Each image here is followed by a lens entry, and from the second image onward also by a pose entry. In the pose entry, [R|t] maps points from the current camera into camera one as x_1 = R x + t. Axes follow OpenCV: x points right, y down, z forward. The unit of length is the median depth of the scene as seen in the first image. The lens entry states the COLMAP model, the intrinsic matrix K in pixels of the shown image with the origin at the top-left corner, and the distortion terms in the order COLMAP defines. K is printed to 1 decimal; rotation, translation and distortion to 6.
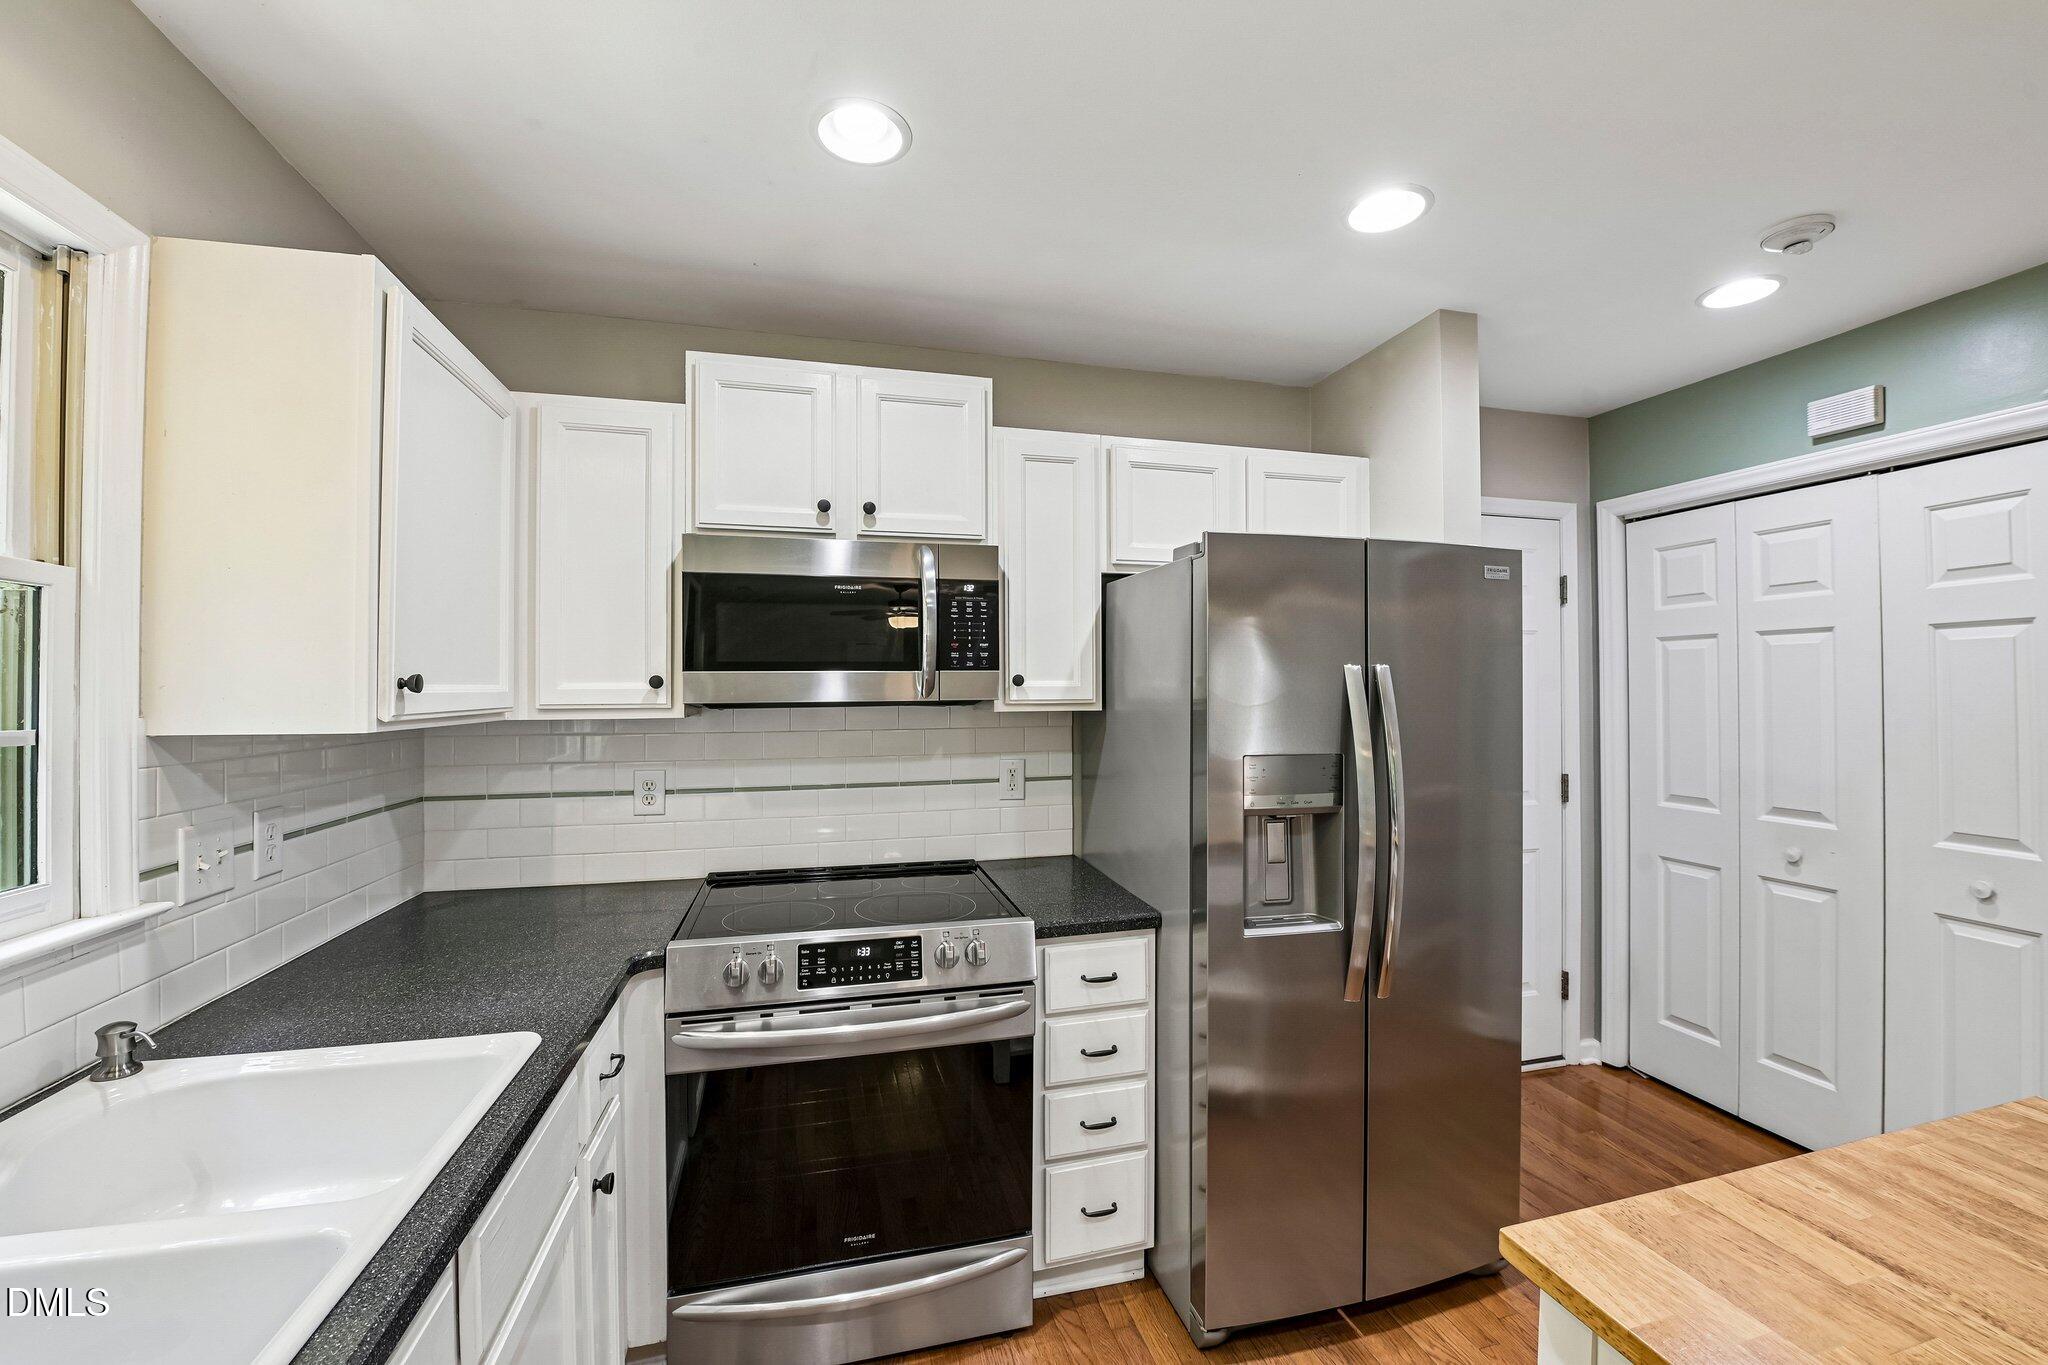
lens RADIAL K [[810.6, 0, 1029.5], [0, 810.6, 685.5], [0, 0, 1]] dist [-0.020977, -0.000740]
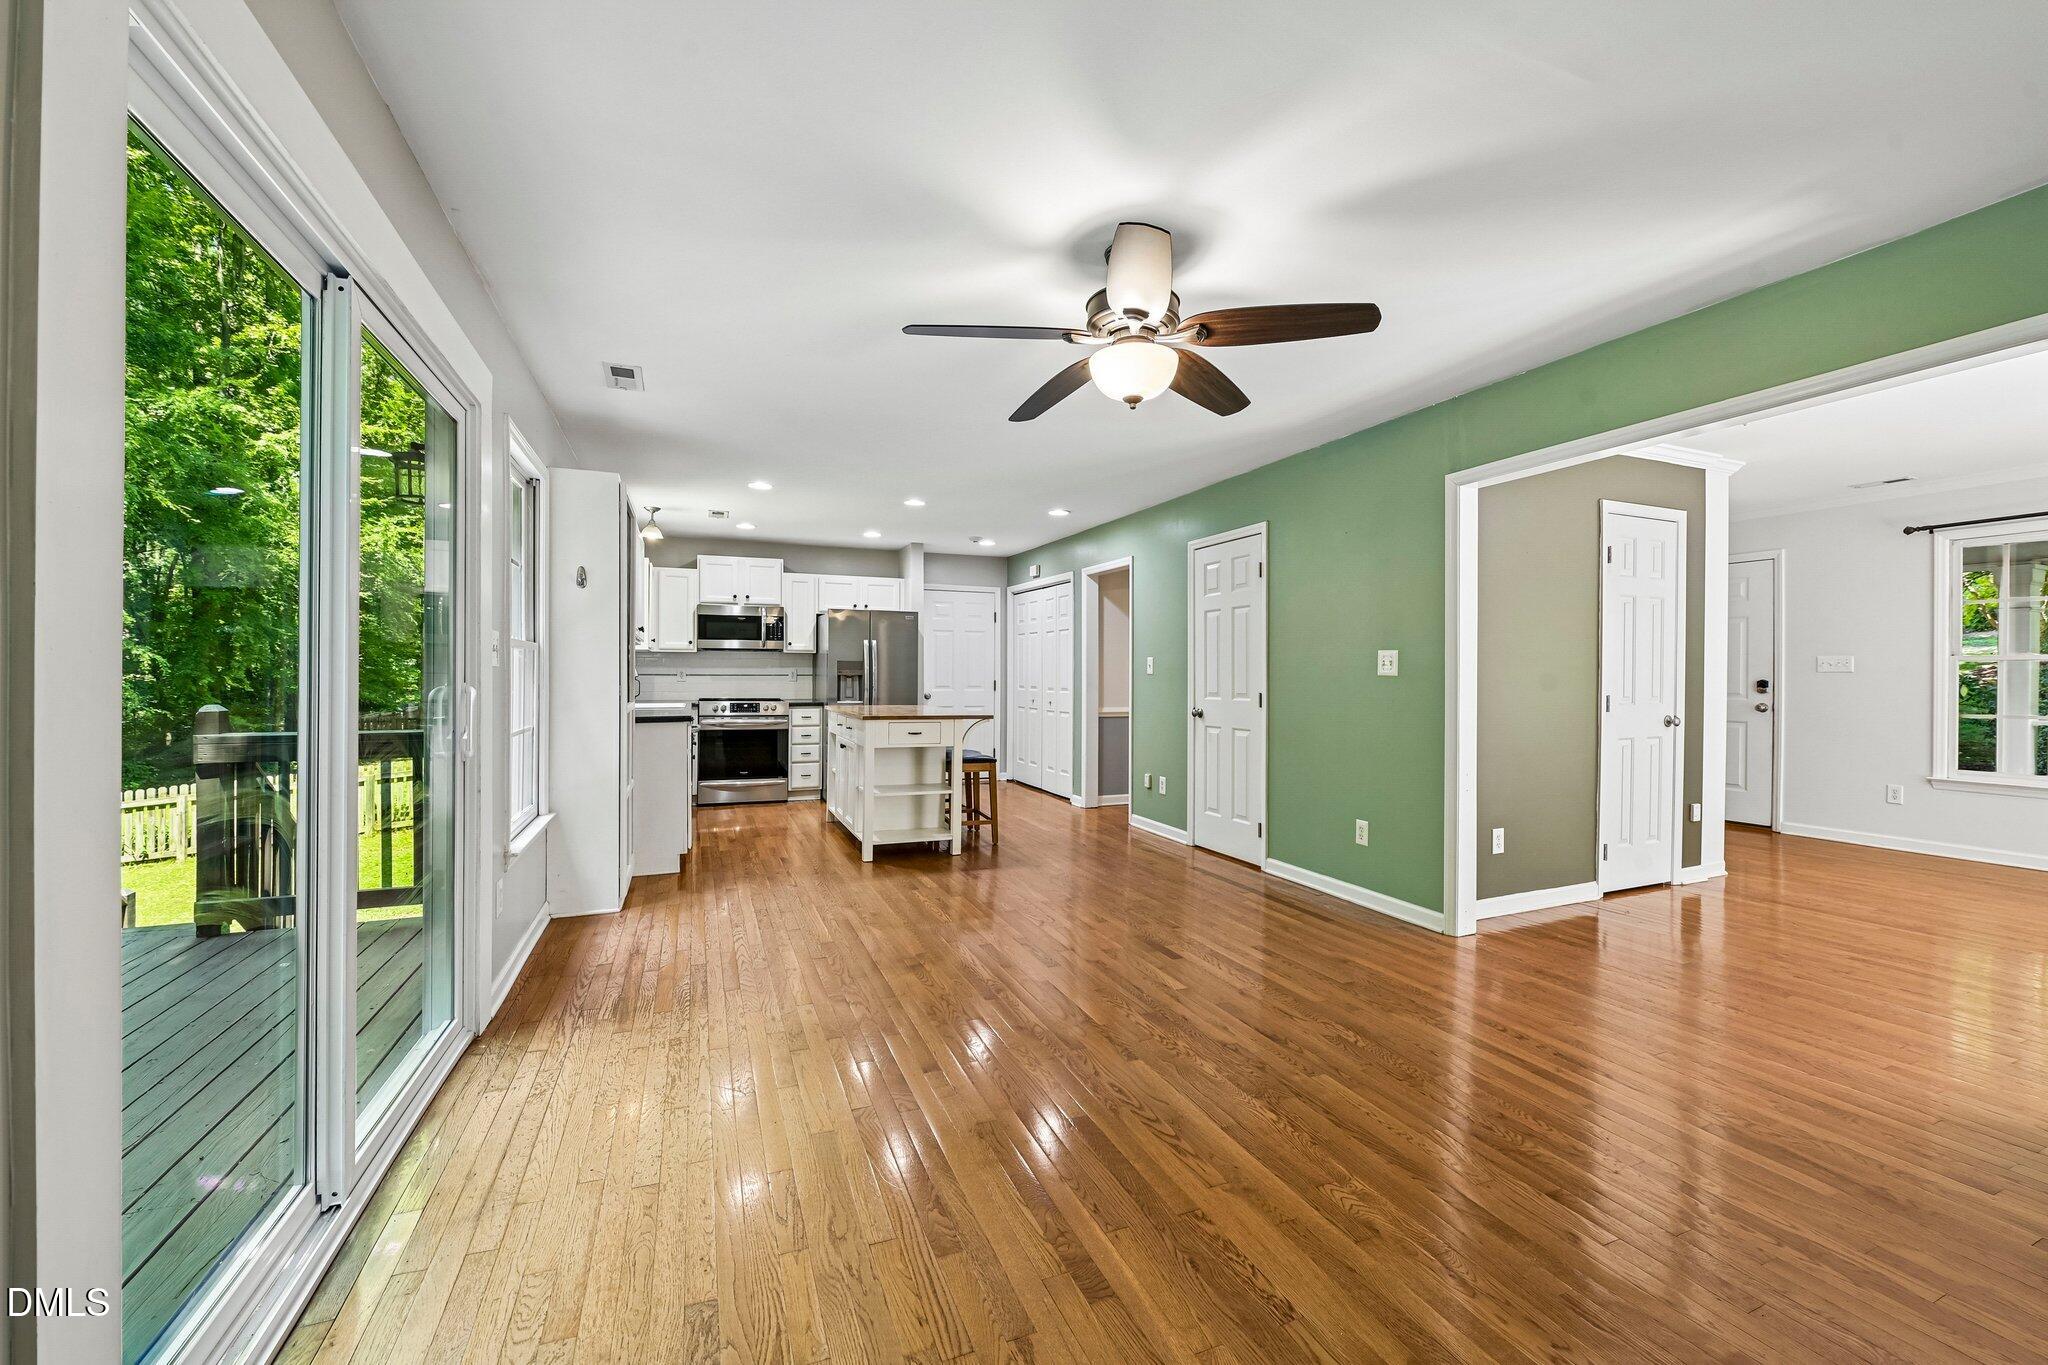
lens RADIAL K [[810.6, 0, 1040.9], [0, 810.6, 681.0], [0, 0, 1]] dist [-0.020977, -0.000740]
pose [[0.987121, 0.006705, 0.159834, 0.551330], [-0.009117, 0.999855, 0.014367, 0.104269], [-0.159715, -0.015639, 0.987039, -2.934662]]
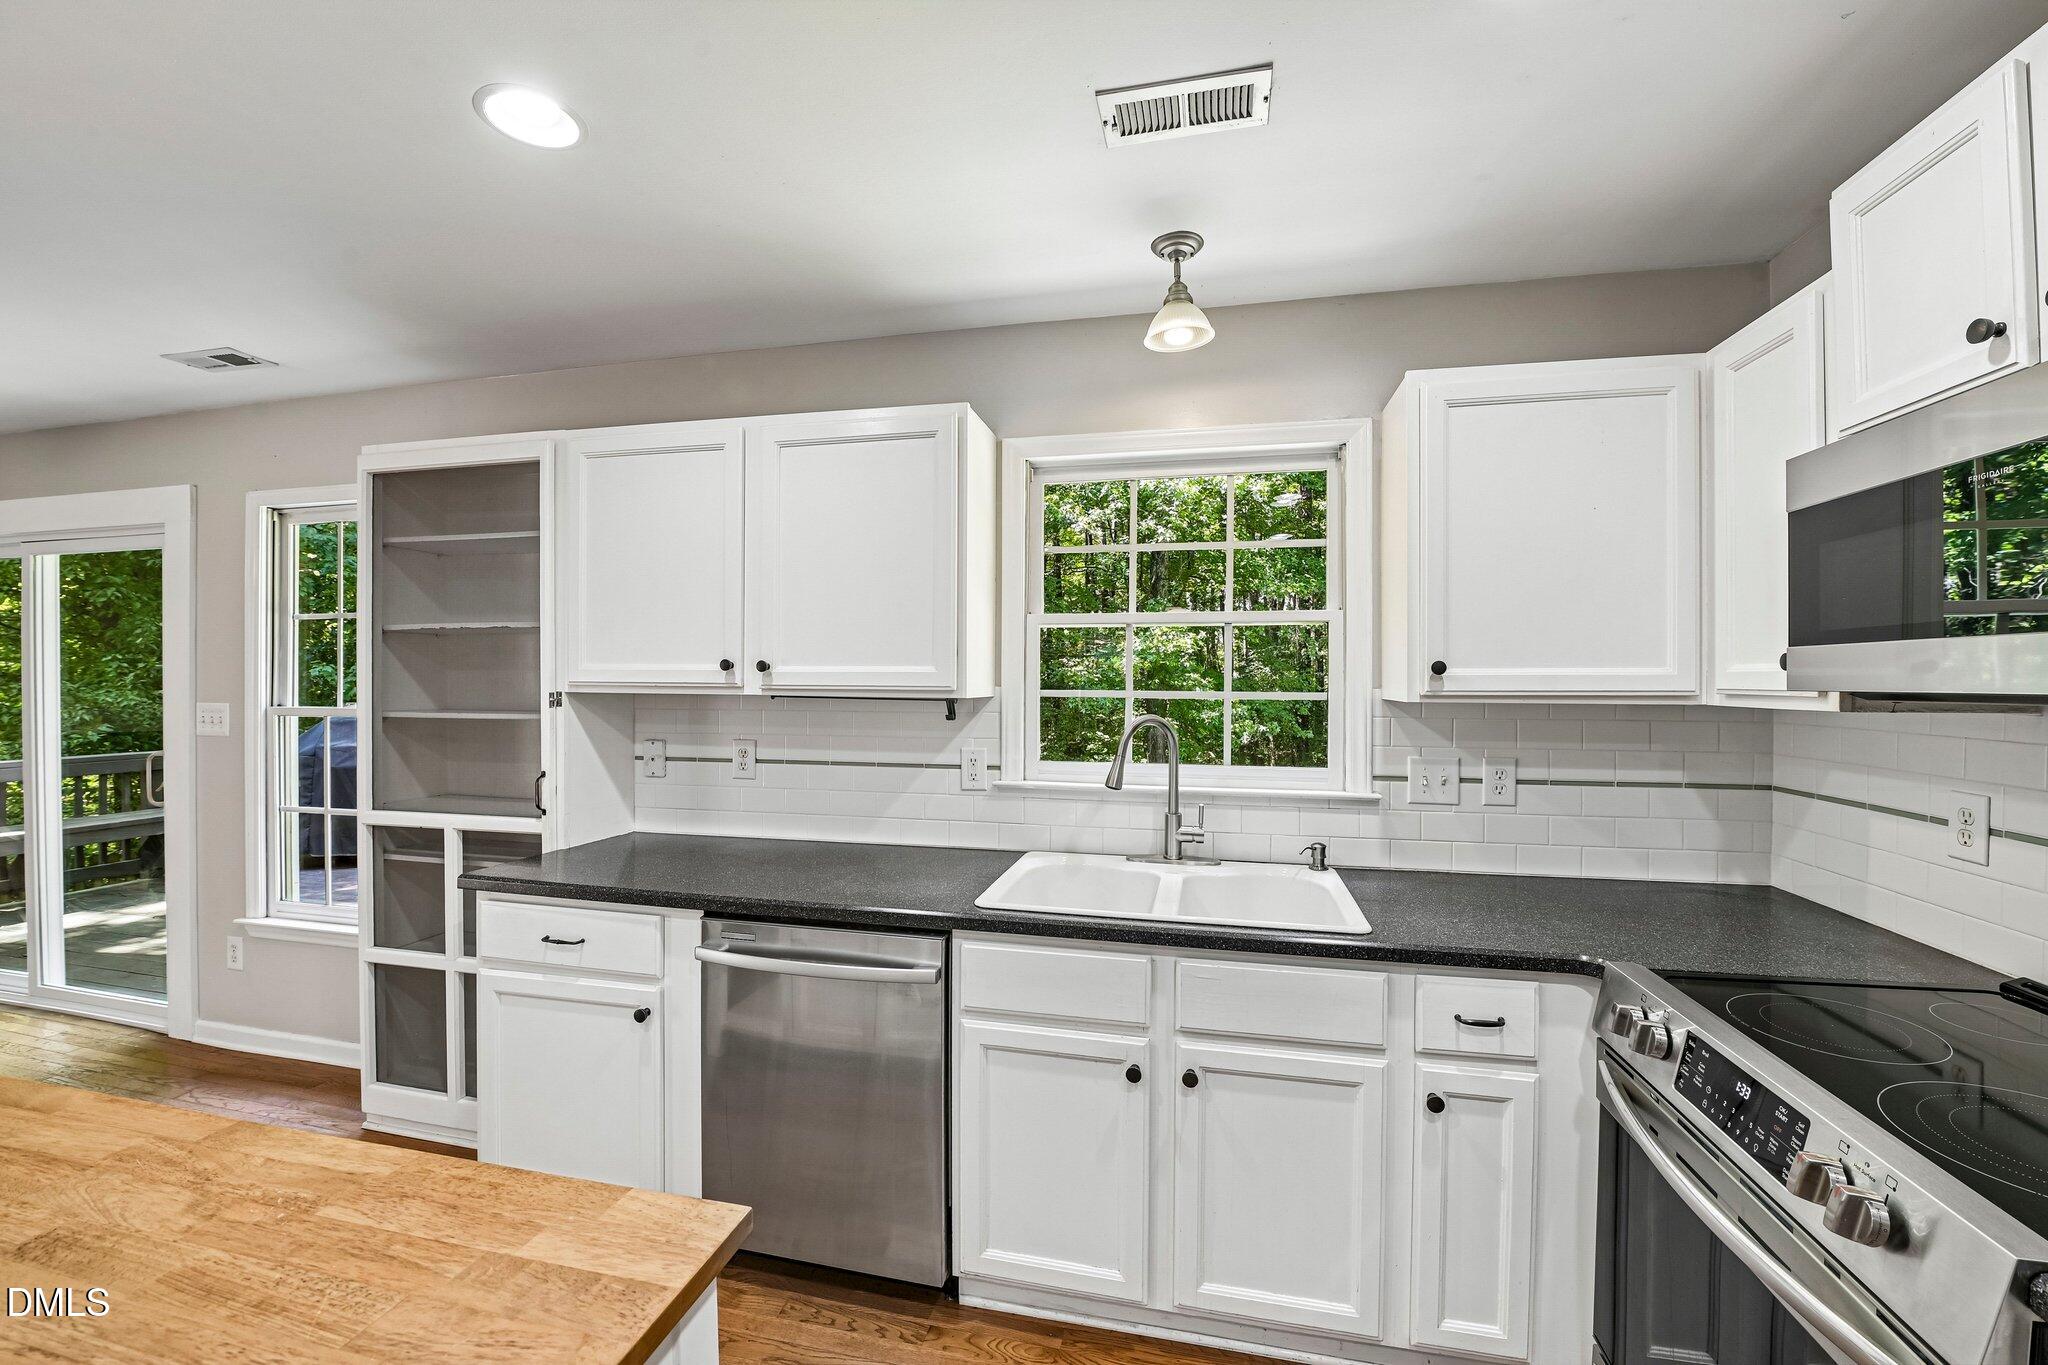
lens RADIAL K [[810.6, 0, 1035.2], [0, 810.6, 677.1], [0, 0, 1]] dist [-0.020977, -0.000740]
pose [[-0.453343, 0.002253, -0.891333, 0.516970], [0.004554, 0.999990, 0.000212, 0.005893], [0.891324, -0.003963, -0.453349, 0.693388]]
